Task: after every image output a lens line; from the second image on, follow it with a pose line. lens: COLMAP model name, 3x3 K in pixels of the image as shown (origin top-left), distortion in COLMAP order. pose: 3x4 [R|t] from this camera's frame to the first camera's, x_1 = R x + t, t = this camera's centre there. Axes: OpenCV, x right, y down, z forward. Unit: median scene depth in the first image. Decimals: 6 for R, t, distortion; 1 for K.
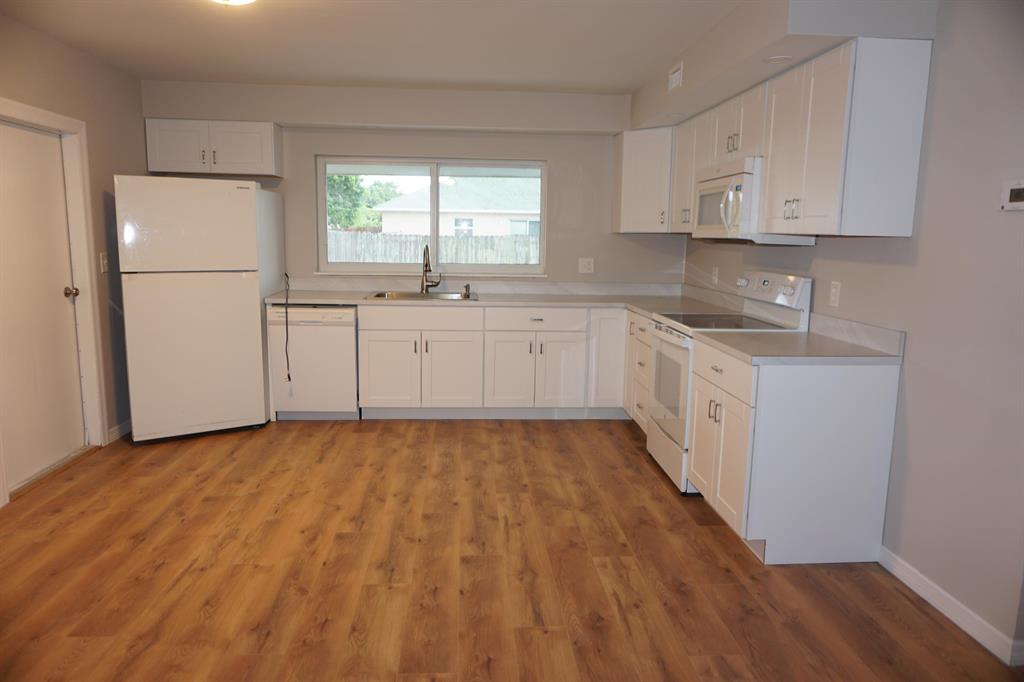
lens RADIAL K [[685.1, 0, 515.8], [0, 685.1, 345.2], [0, 0, 1]] dist [-0.055194, 0.035367]
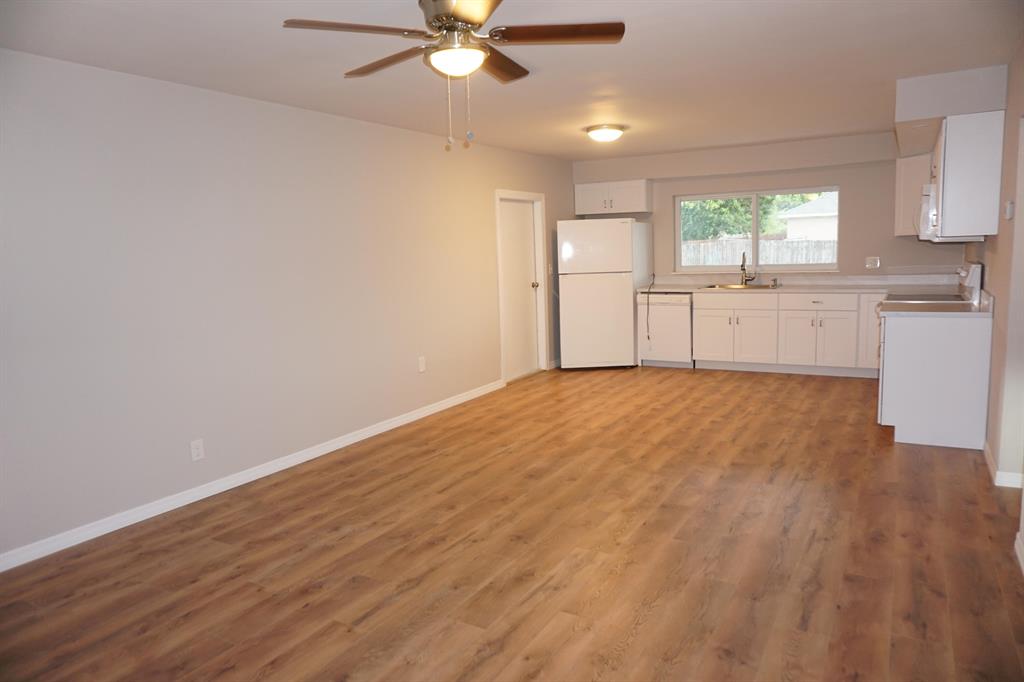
lens RADIAL K [[685.1, 0, 515.8], [0, 685.1, 345.2], [0, 0, 1]] dist [-0.055194, 0.035367]
pose [[0.826997, 0.031020, -0.561350, 0.320299], [-0.037888, 0.999282, -0.000597, 0.079280], [0.560928, 0.021763, 0.827578, -0.522038]]
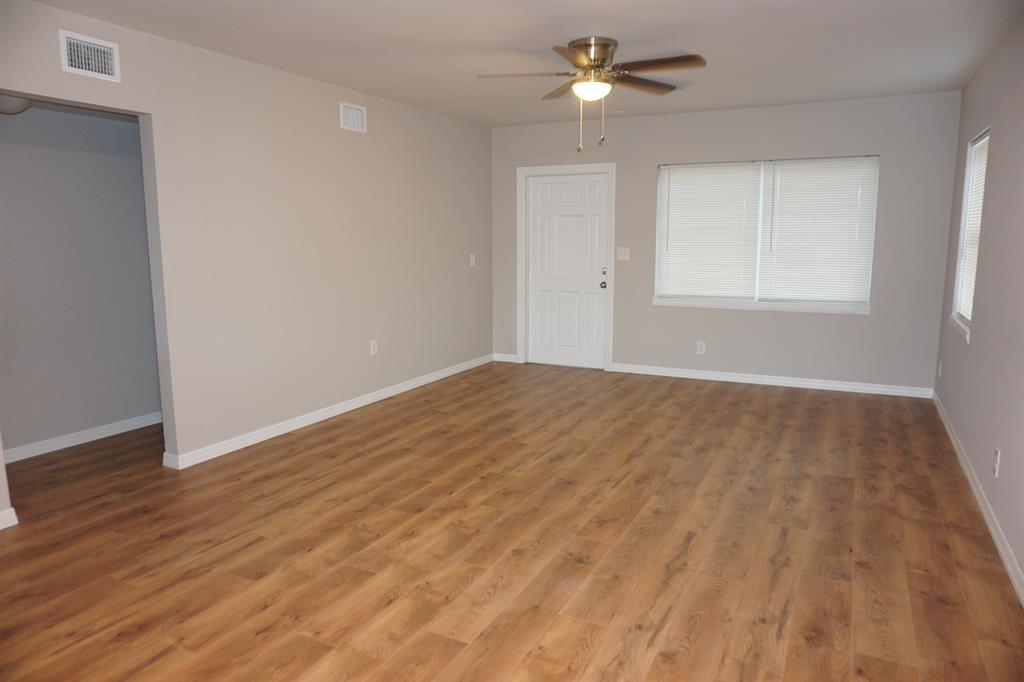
lens RADIAL K [[685.1, 0, 515.8], [0, 685.1, 345.2], [0, 0, 1]] dist [-0.055194, 0.035367]
pose [[-0.860690, -0.098272, 0.499554, -0.406388], [0.067641, 0.950425, 0.303507, -0.117911], [-0.504615, 0.295016, -0.811375, 0.716096]]
